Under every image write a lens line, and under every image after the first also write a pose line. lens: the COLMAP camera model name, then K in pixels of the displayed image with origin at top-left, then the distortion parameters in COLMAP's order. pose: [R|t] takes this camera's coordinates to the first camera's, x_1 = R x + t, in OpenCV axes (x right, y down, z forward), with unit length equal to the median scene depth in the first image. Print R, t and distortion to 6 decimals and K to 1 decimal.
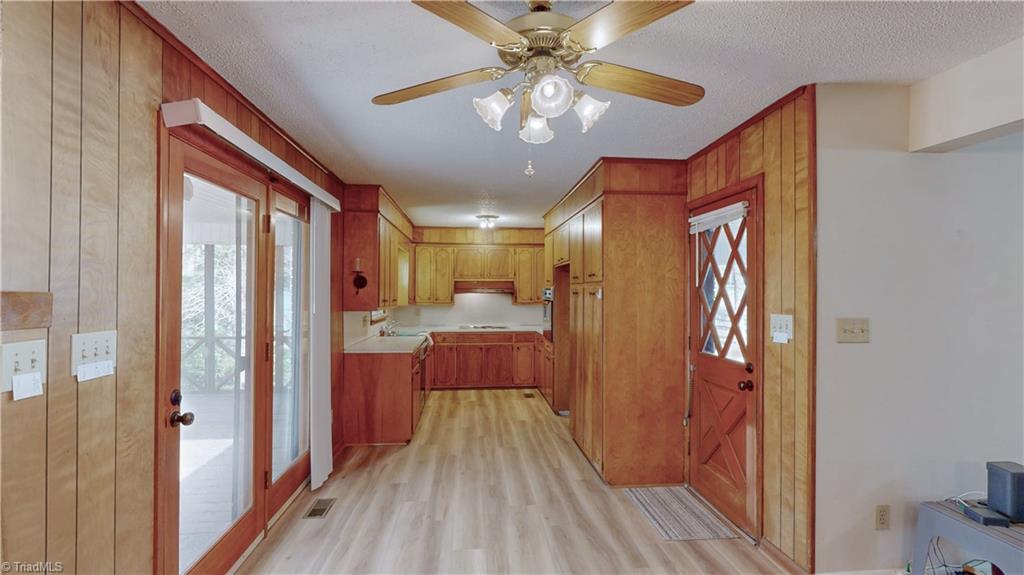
lens RADIAL K [[408.9, 0, 508.3], [0, 408.9, 292.5], [0, 0, 1]] dist [-0.001815, -0.000134]
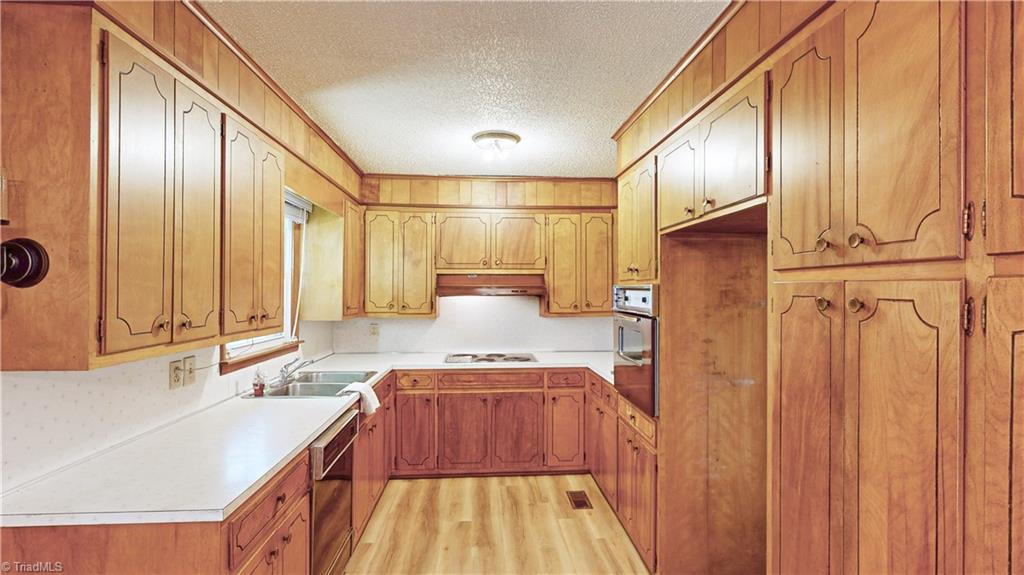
lens RADIAL K [[408.9, 0, 517.6], [0, 408.9, 287.2], [0, 0, 1]] dist [-0.001815, -0.000134]
pose [[0.999998, -0.000265, 0.002106, -0.024631], [0.000289, 0.999935, -0.011366, -0.003960], [-0.002103, 0.011367, 0.999933, 0.464376]]
